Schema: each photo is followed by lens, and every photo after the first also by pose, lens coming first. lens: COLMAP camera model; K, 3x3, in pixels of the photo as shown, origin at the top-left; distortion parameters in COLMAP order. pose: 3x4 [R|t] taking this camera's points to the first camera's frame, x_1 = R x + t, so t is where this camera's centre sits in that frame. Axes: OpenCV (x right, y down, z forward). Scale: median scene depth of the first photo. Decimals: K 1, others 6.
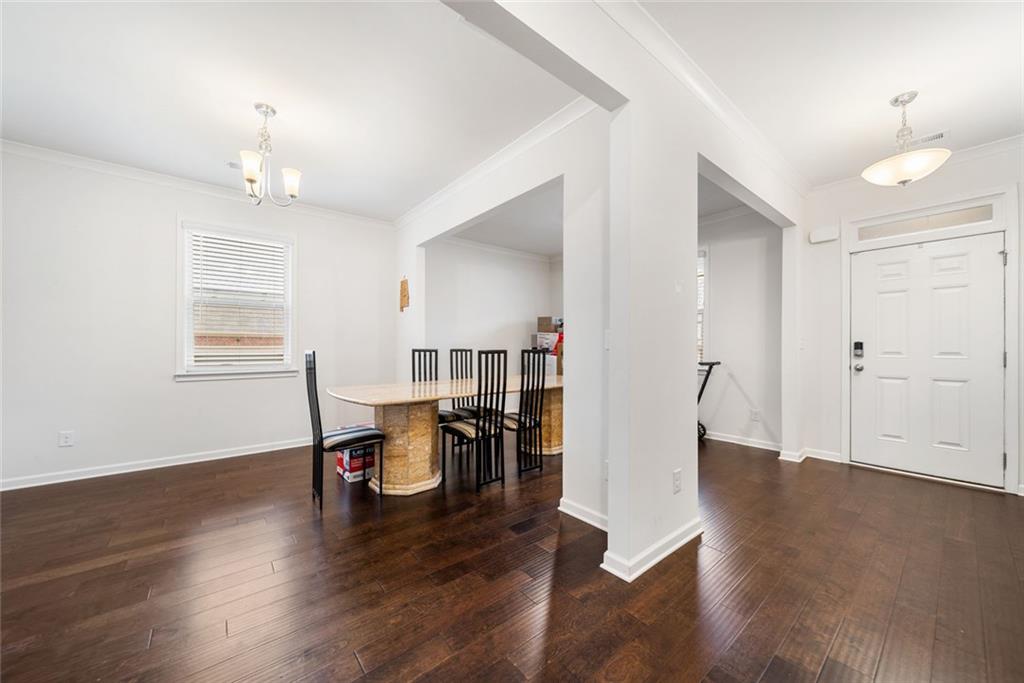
lens RADIAL K [[370.3, 0, 516.9], [0, 370.3, 345.2], [0, 0, 1]] dist [-0.011287, -0.000568]
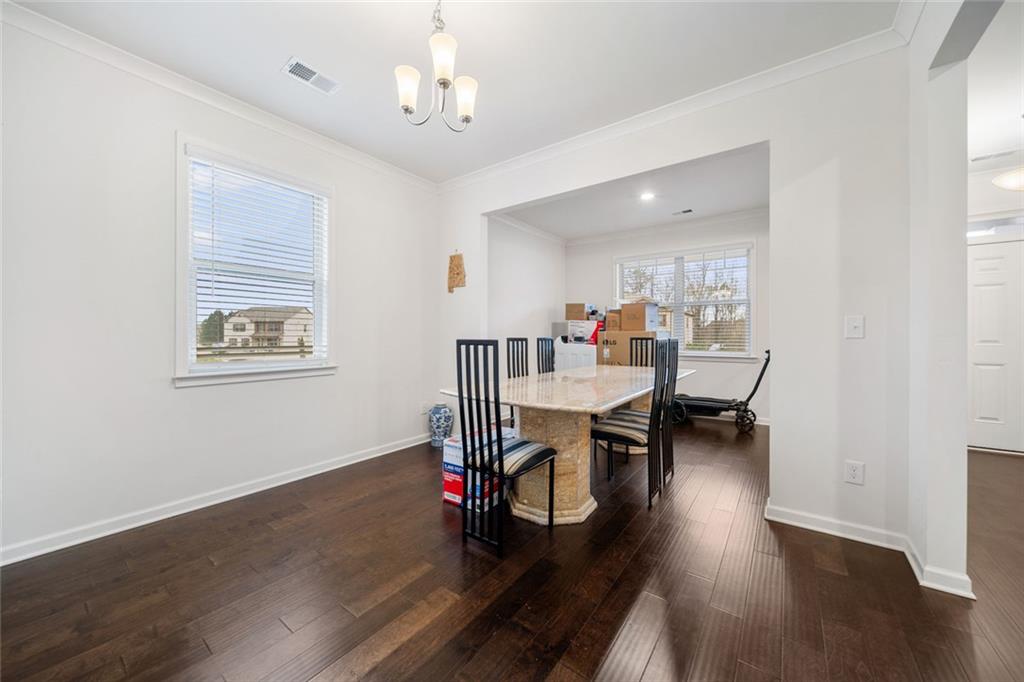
lens RADIAL K [[370.3, 0, 516.5], [0, 370.3, 337.6], [0, 0, 1]] dist [-0.011287, -0.000568]
pose [[0.968921, 0.000094, 0.247369, -0.400164], [-0.002188, 0.999964, 0.008189, 0.002599], [-0.247360, -0.008476, 0.968887, 0.172512]]
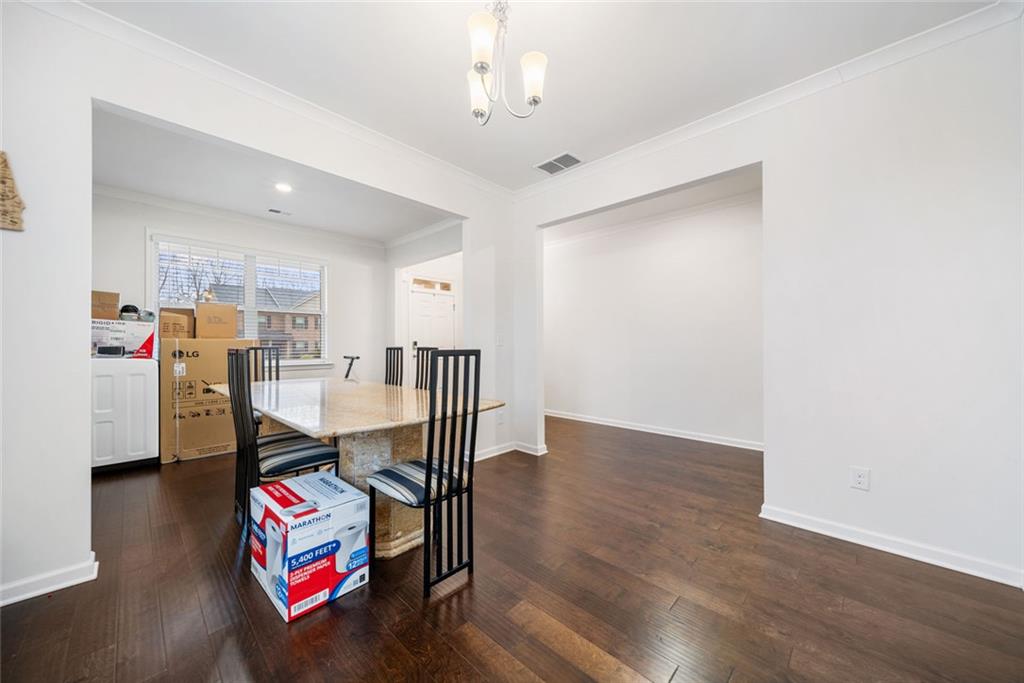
lens RADIAL K [[370.3, 0, 512.2], [0, 370.3, 342.7], [0, 0, 1]] dist [-0.011287, -0.000568]
pose [[-0.134976, 0.001878, 0.990847, -0.840455], [-0.001614, 0.999996, -0.002115, 0.001623], [-0.990847, -0.001885, -0.134973, 0.735797]]
